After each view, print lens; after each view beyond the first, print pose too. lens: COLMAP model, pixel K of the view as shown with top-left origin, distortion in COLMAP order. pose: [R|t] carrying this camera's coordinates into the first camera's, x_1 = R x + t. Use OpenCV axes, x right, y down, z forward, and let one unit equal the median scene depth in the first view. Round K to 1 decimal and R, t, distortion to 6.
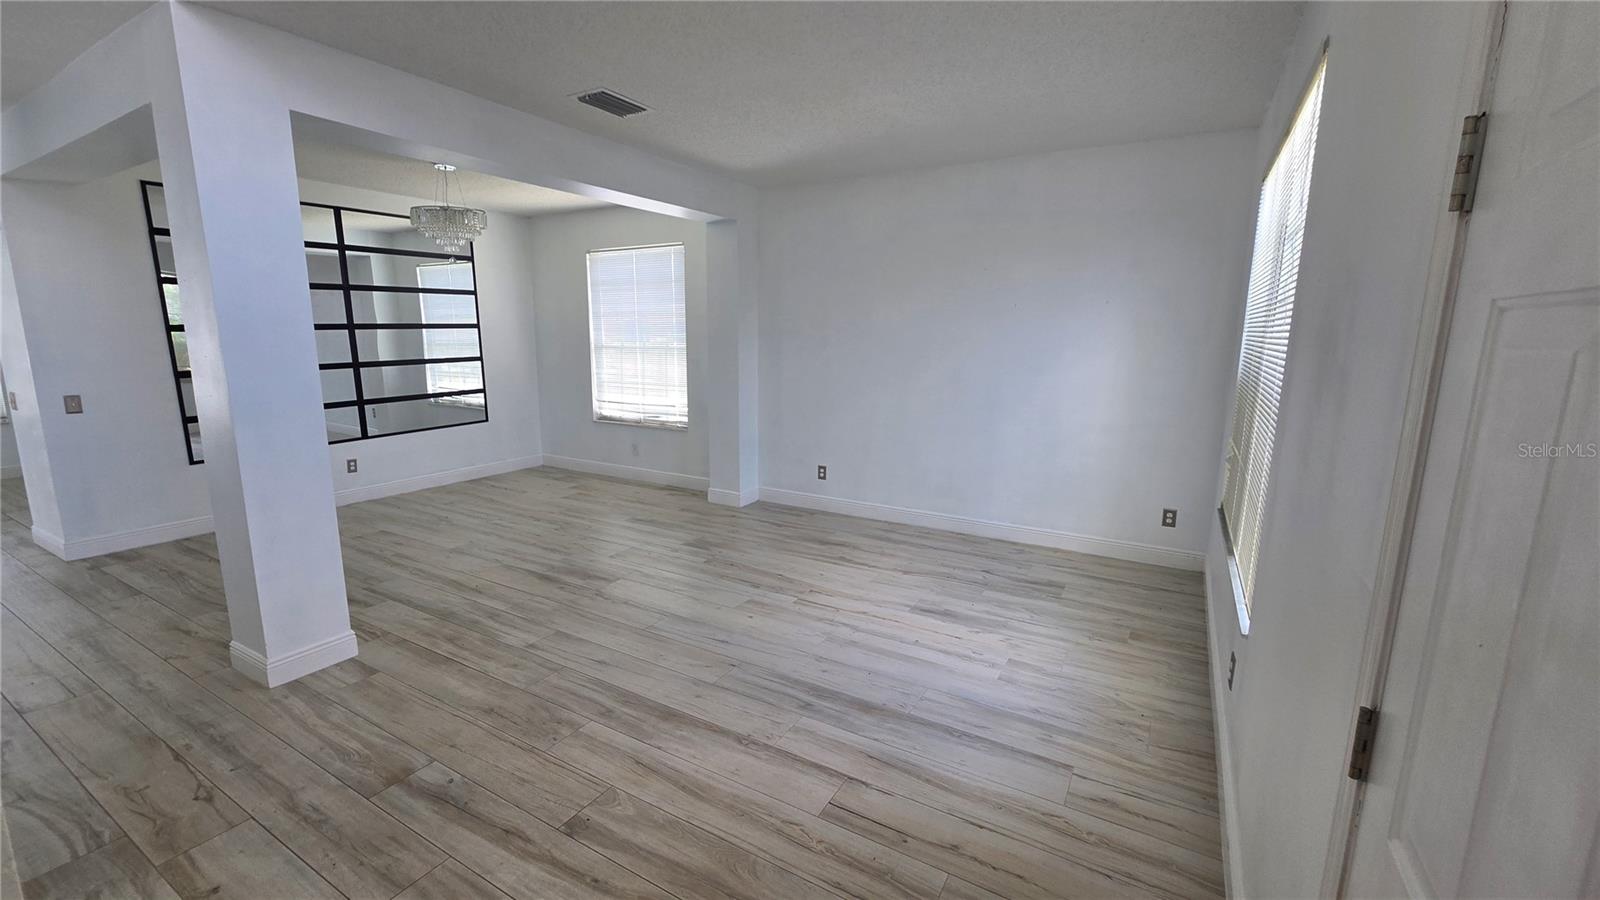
lens RADIAL K [[653.5, 0, 800.0], [0, 653.5, 450.0], [0, 0, 1]] dist [0.000644, -0.000981]
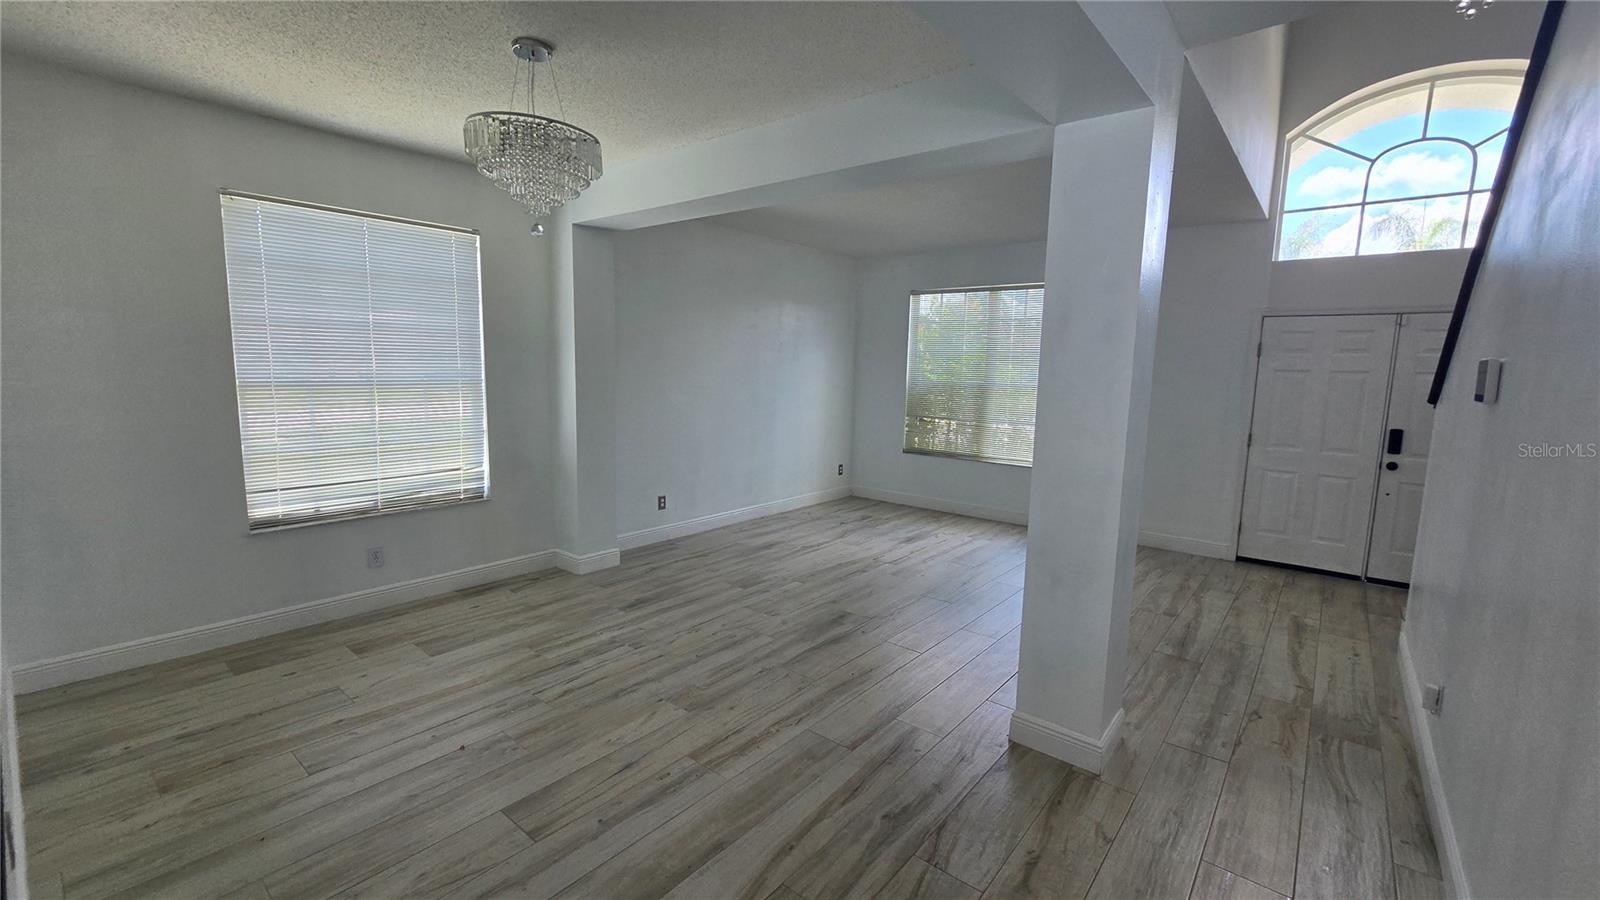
lens RADIAL K [[657.8, 0, 791.1], [0, 657.8, 444.2], [0, 0, 1]] dist [0.000012, 0.000263]
pose [[0.167397, -0.122265, 0.978279, -1.141352], [0.156264, 0.983027, 0.096120, -0.149393], [-0.973427, 0.136779, 0.183661, 0.785515]]
